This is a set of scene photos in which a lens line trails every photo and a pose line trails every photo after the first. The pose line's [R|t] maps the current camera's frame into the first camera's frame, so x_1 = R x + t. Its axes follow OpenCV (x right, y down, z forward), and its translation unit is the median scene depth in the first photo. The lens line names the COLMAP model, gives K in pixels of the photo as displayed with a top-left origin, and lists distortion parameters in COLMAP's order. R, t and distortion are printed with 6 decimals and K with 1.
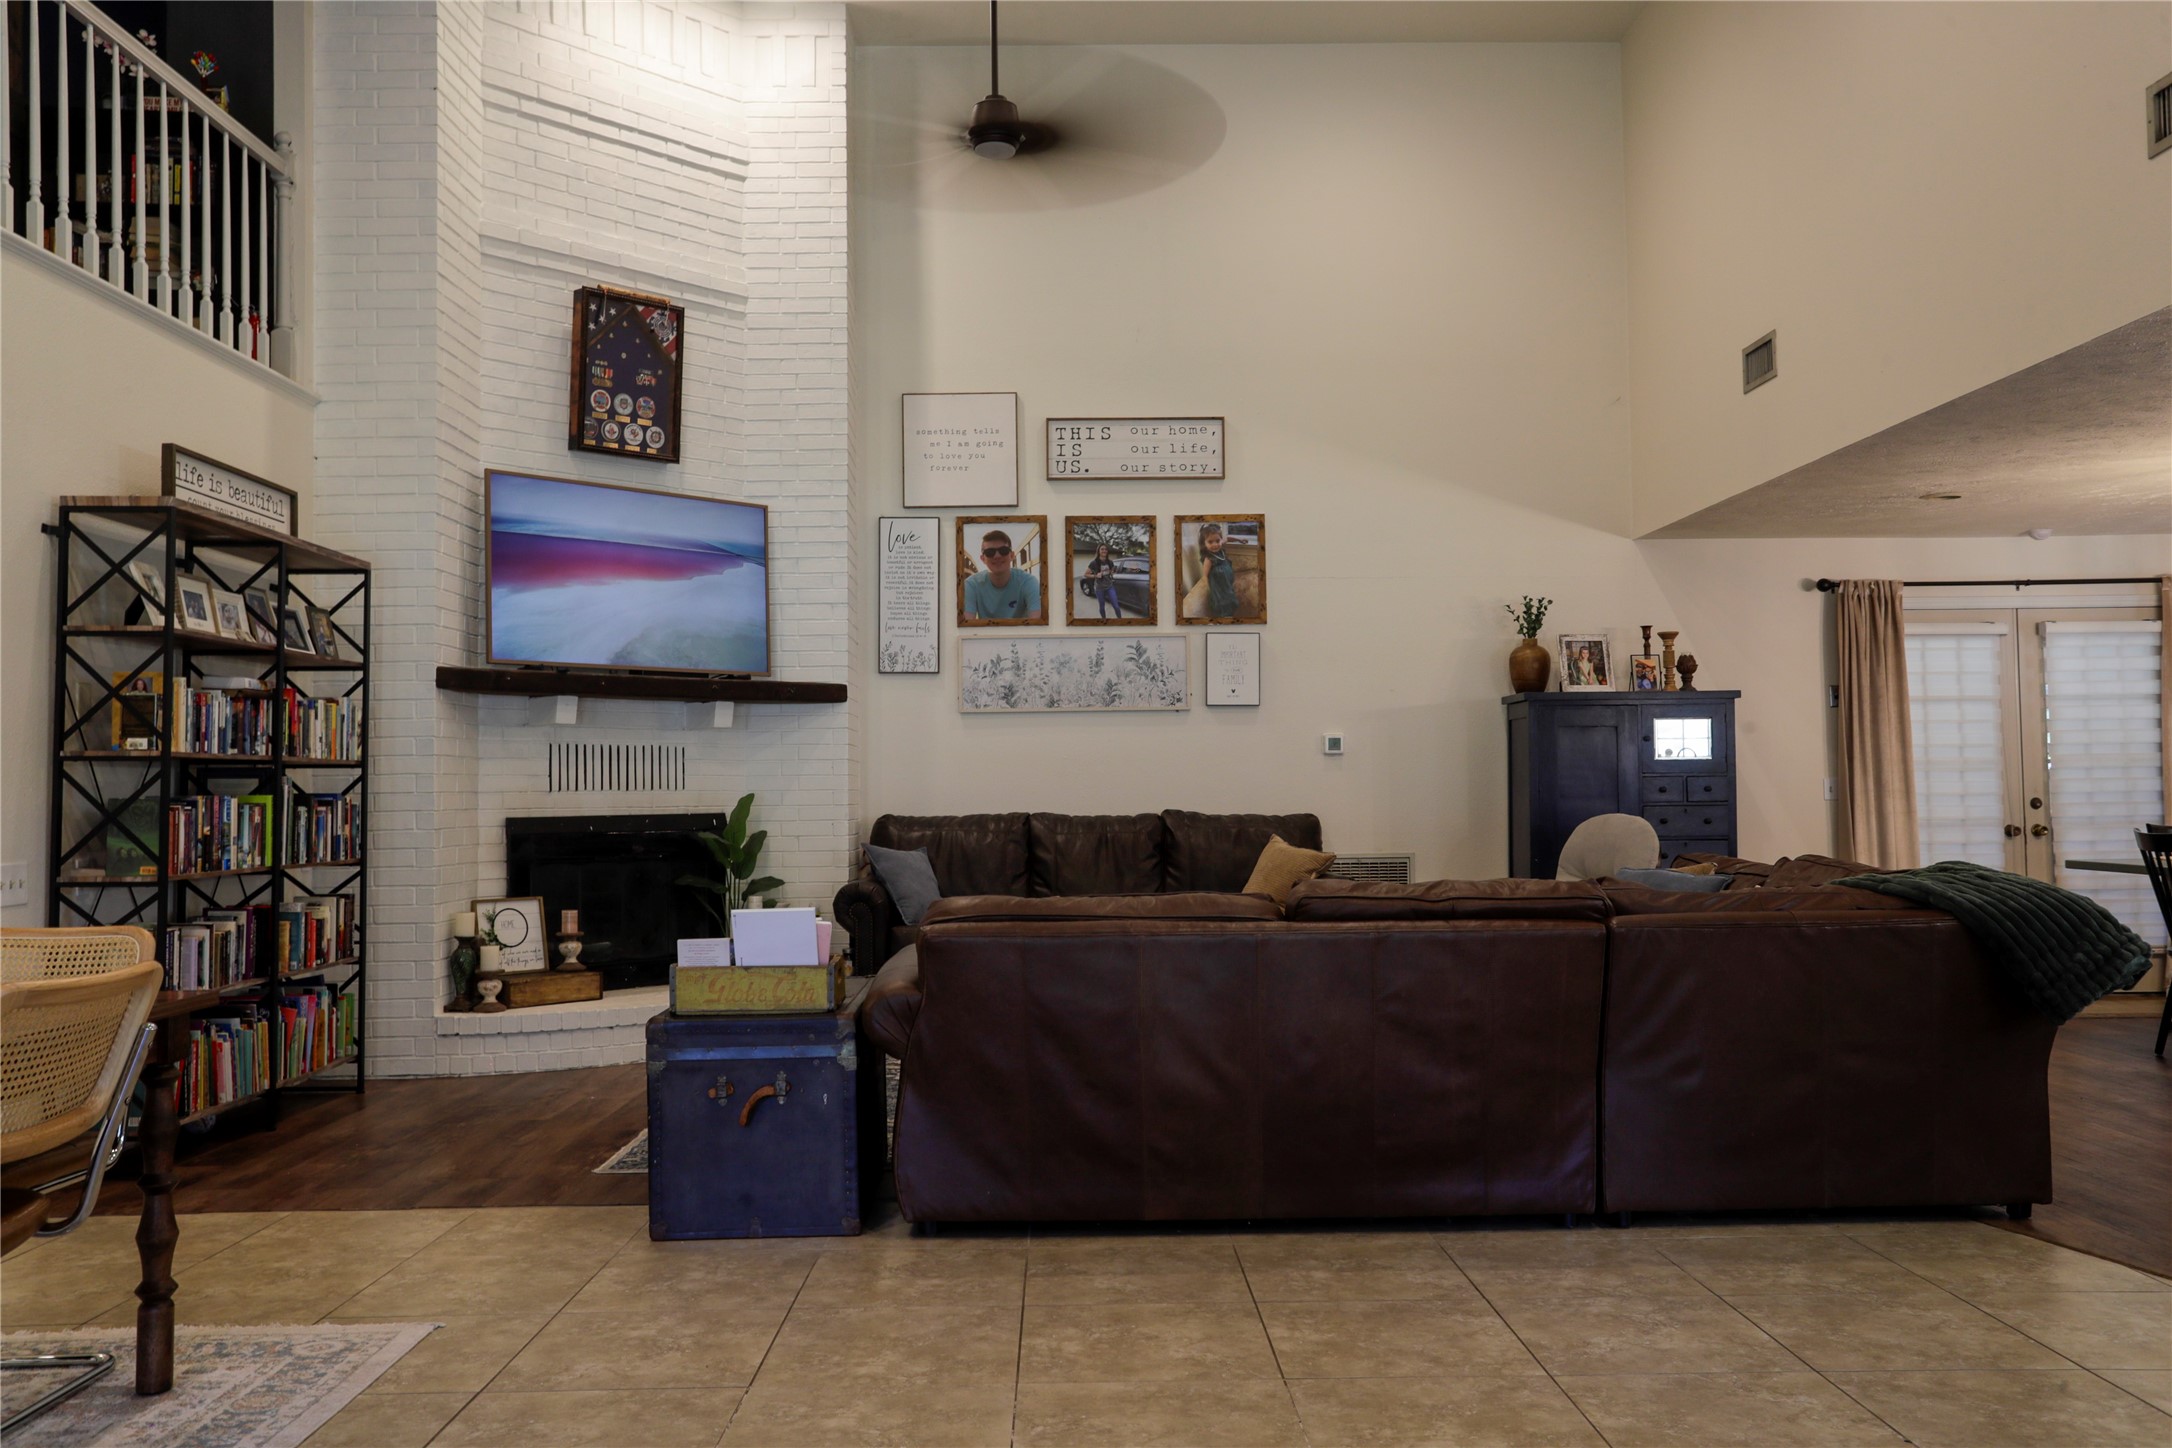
lens RADIAL K [[1753.4, 0, 1079.5], [0, 1753.4, 721.0], [0, 0, 1]] dist [-0.018933, 0.059318]
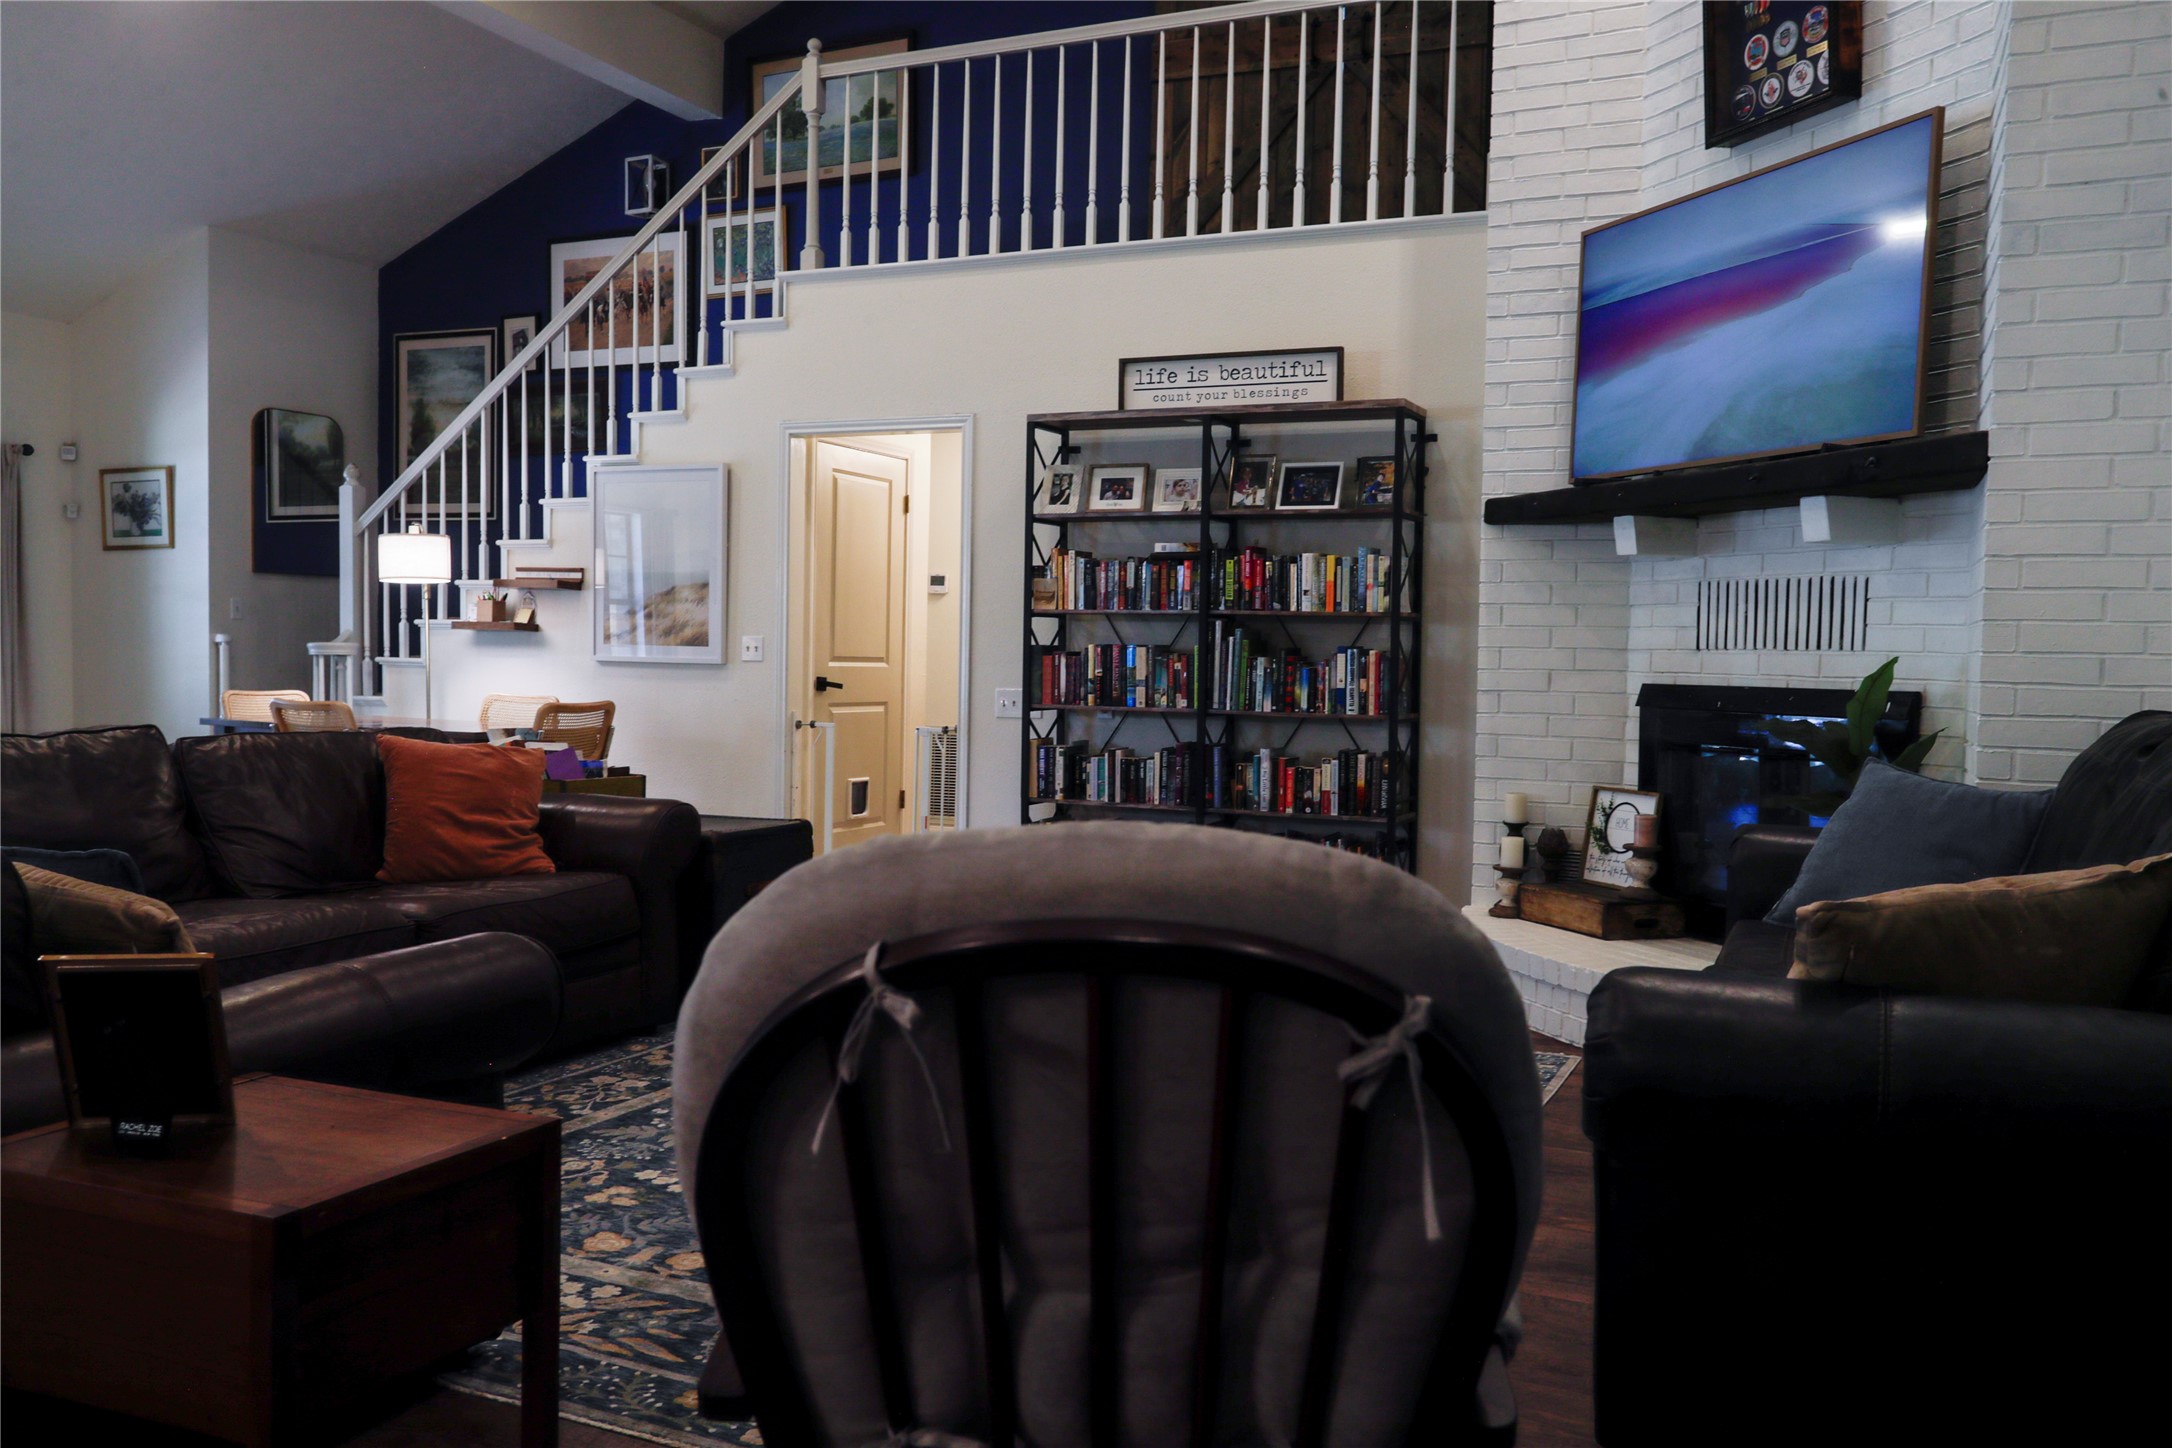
lens RADIAL K [[1753.4, 0, 1083.9], [0, 1753.4, 714.7], [0, 0, 1]] dist [-0.018933, 0.059318]
pose [[-0.418458, 0.034666, -0.907574, 0.457612], [0.023376, 0.999351, 0.027394, 0.042513], [0.907935, -0.009752, -0.418997, 1.102312]]
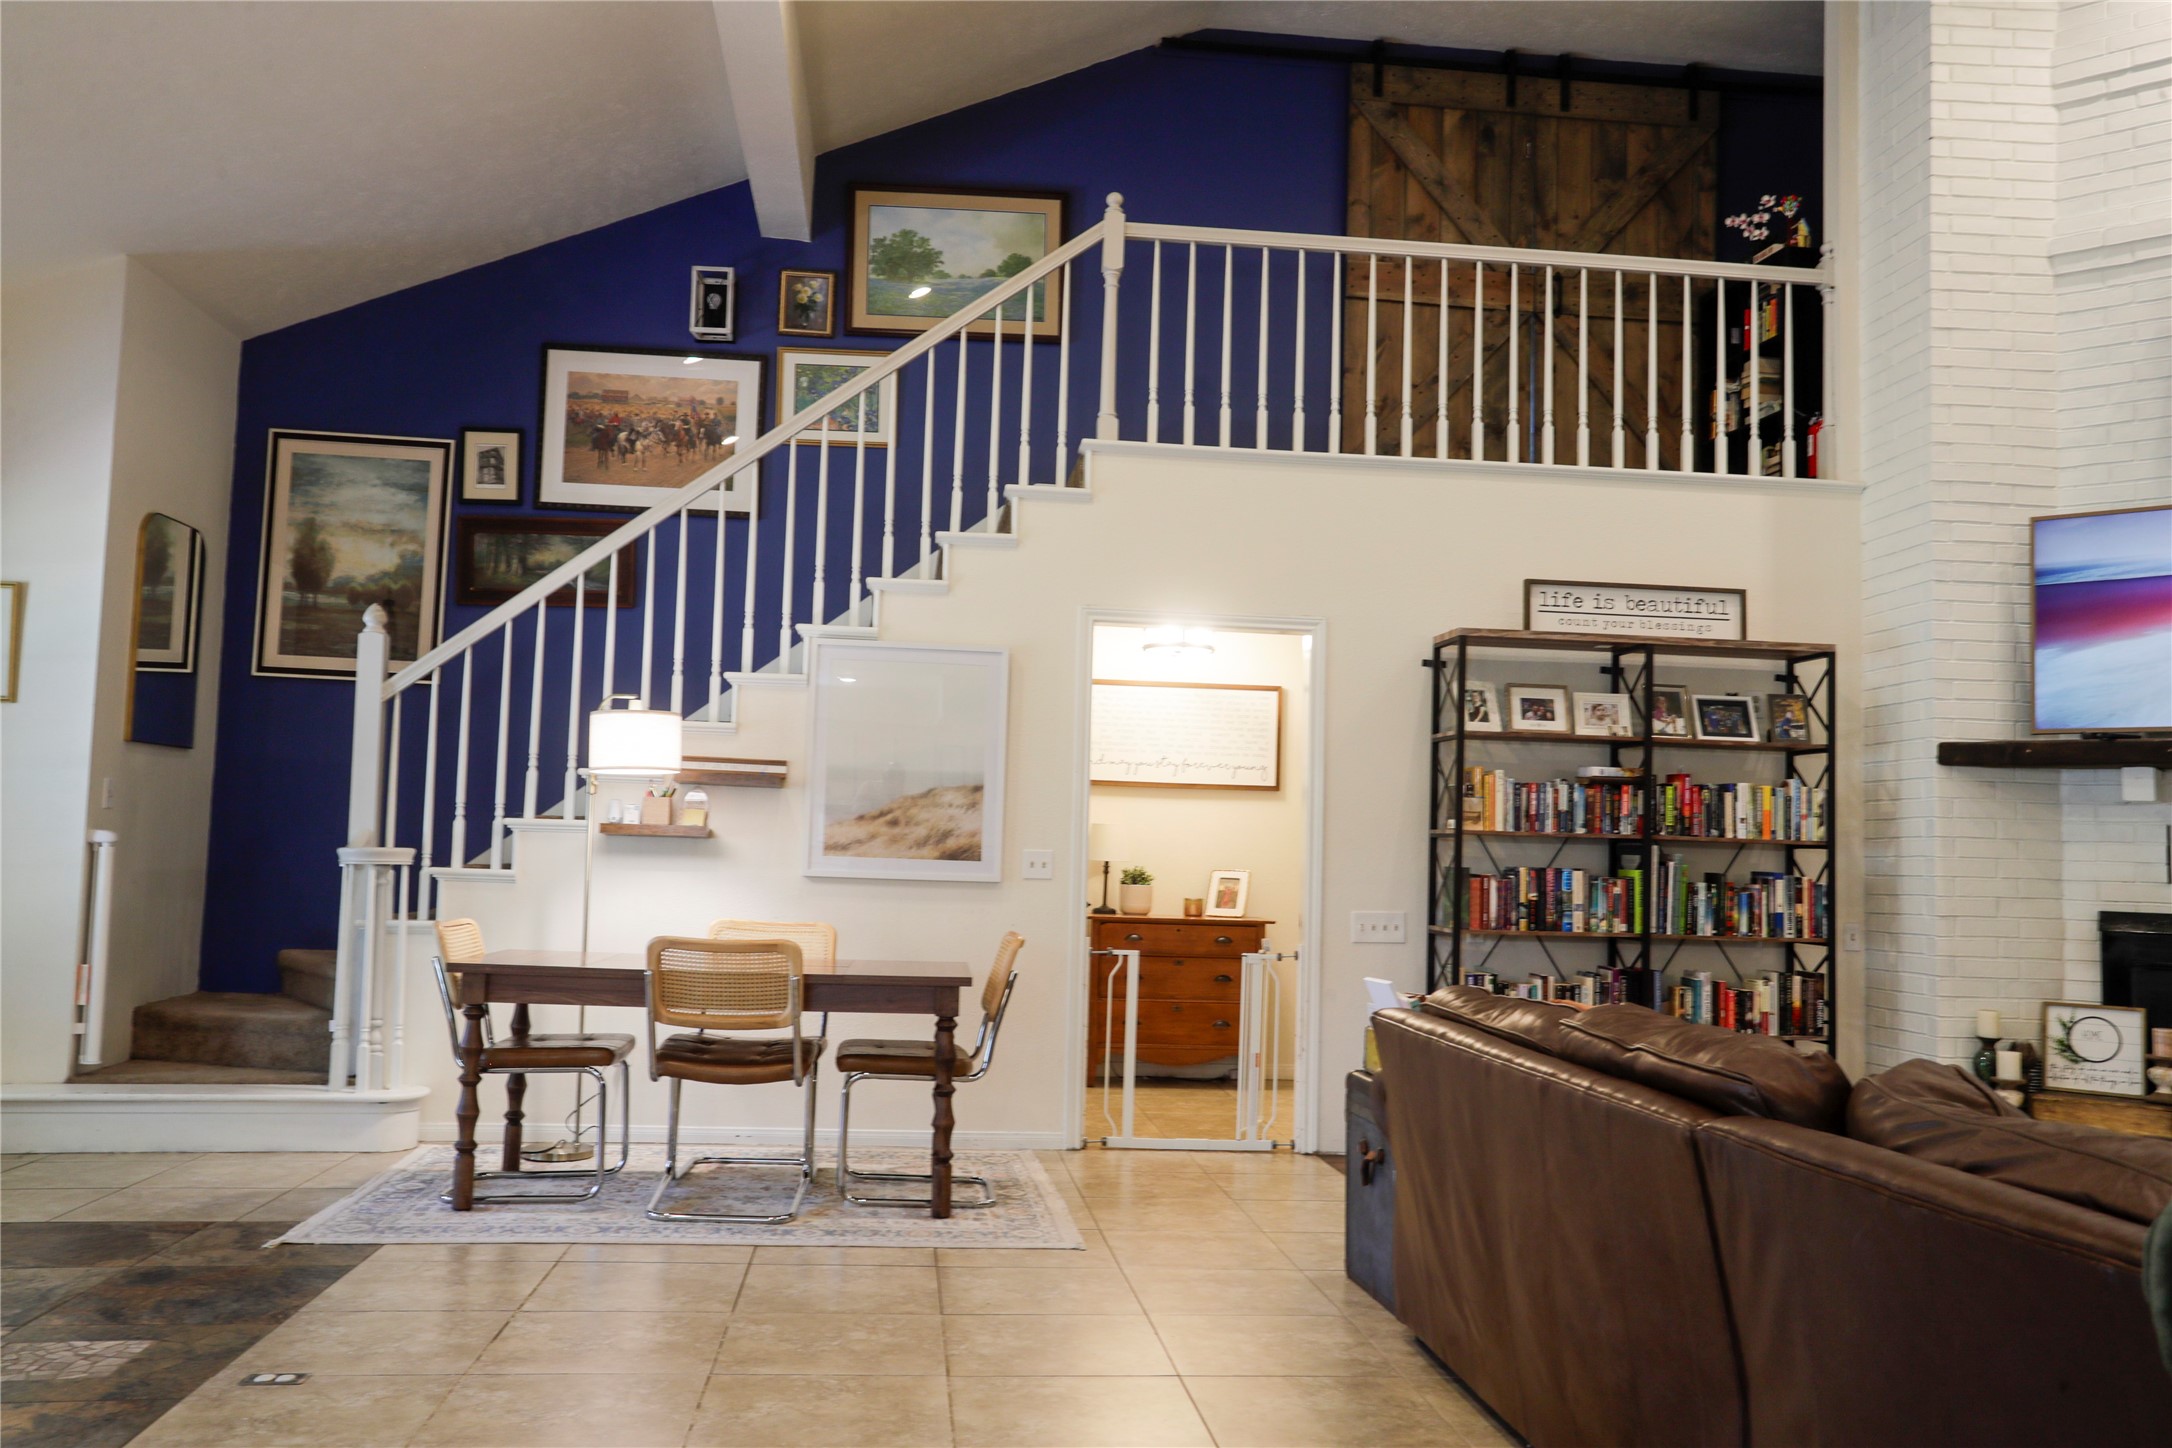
lens RADIAL K [[1753.4, 0, 1086.1], [0, 1753.4, 728.2], [0, 0, 1]] dist [-0.018933, 0.059318]
pose [[0.102990, -0.060833, -0.992820, 0.486723], [0.010807, 0.998138, -0.060038, 0.011889], [0.994624, -0.004546, 0.103456, 0.418046]]
